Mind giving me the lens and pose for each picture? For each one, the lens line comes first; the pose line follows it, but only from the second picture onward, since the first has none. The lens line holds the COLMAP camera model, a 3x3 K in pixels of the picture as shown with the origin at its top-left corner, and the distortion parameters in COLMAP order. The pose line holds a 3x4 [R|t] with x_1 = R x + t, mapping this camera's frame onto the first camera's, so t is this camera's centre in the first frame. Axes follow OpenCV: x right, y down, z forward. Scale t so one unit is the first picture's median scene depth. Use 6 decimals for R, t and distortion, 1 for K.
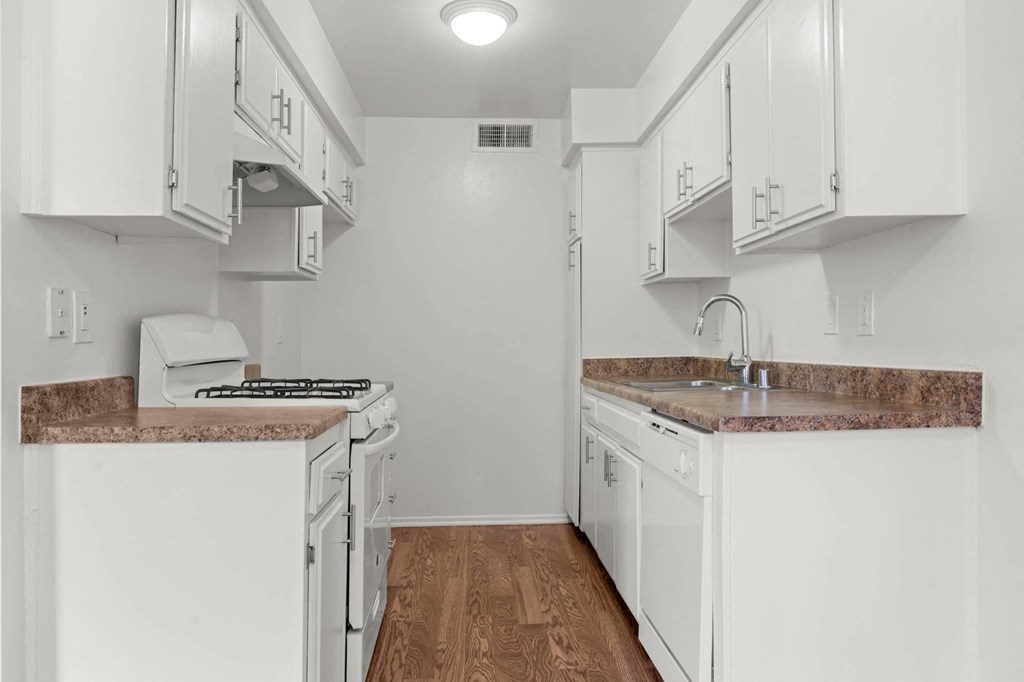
lens RADIAL K [[709.8, 0, 518.6], [0, 709.8, 333.5], [0, 0, 1]] dist [0.005006, 0.000474]
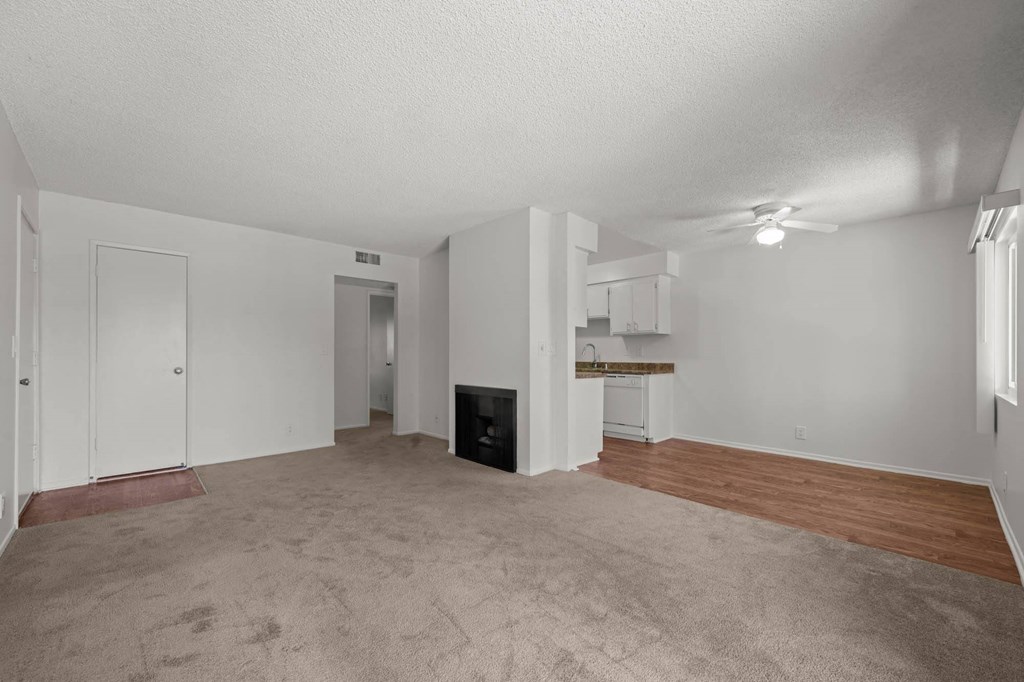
lens RADIAL K [[417.0, 0, 522.9], [0, 417.0, 355.0], [0, 0, 1]] dist [0.001031, -0.000111]
pose [[0.742188, 0.013711, 0.670052, -1.670834], [-0.020077, 0.999797, 0.001779, 0.006219], [-0.669891, -0.014773, 0.742312, -0.438303]]
